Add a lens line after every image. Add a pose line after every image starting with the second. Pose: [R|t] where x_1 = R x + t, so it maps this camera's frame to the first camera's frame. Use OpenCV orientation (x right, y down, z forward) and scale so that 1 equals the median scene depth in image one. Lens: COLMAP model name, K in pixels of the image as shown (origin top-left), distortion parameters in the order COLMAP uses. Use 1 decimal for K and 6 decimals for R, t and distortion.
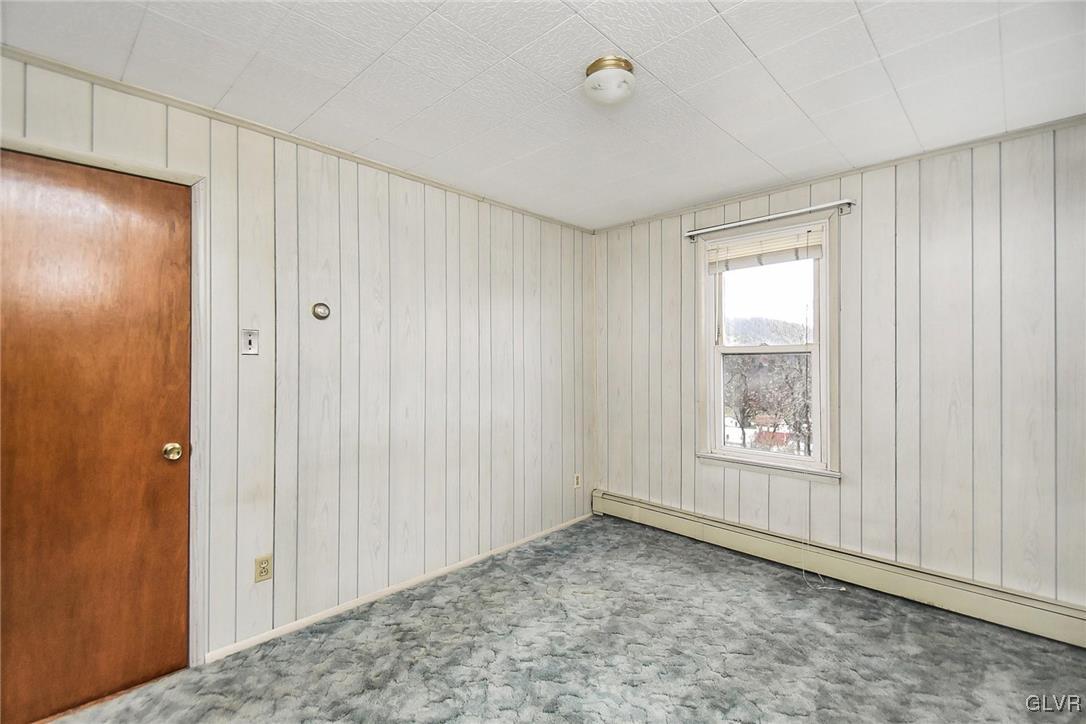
lens RADIAL K [[485.6, 0, 542.0], [0, 485.6, 356.1], [0, 0, 1]] dist [0.009242, -0.005492]
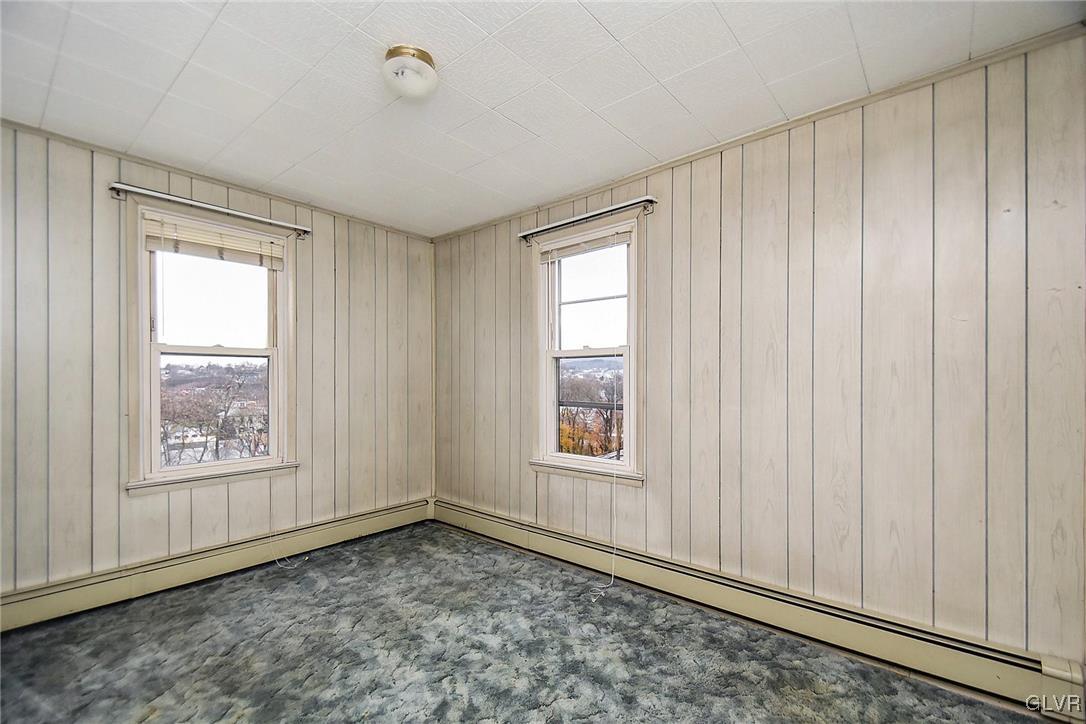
lens RADIAL K [[485.6, 0, 539.0], [0, 485.6, 368.2], [0, 0, 1]] dist [0.009242, -0.005492]
pose [[-0.090080, 0.011215, 0.995871, -0.564905], [-0.024205, 0.999617, -0.013446, 0.018368], [-0.995640, -0.025316, -0.089774, 0.513991]]
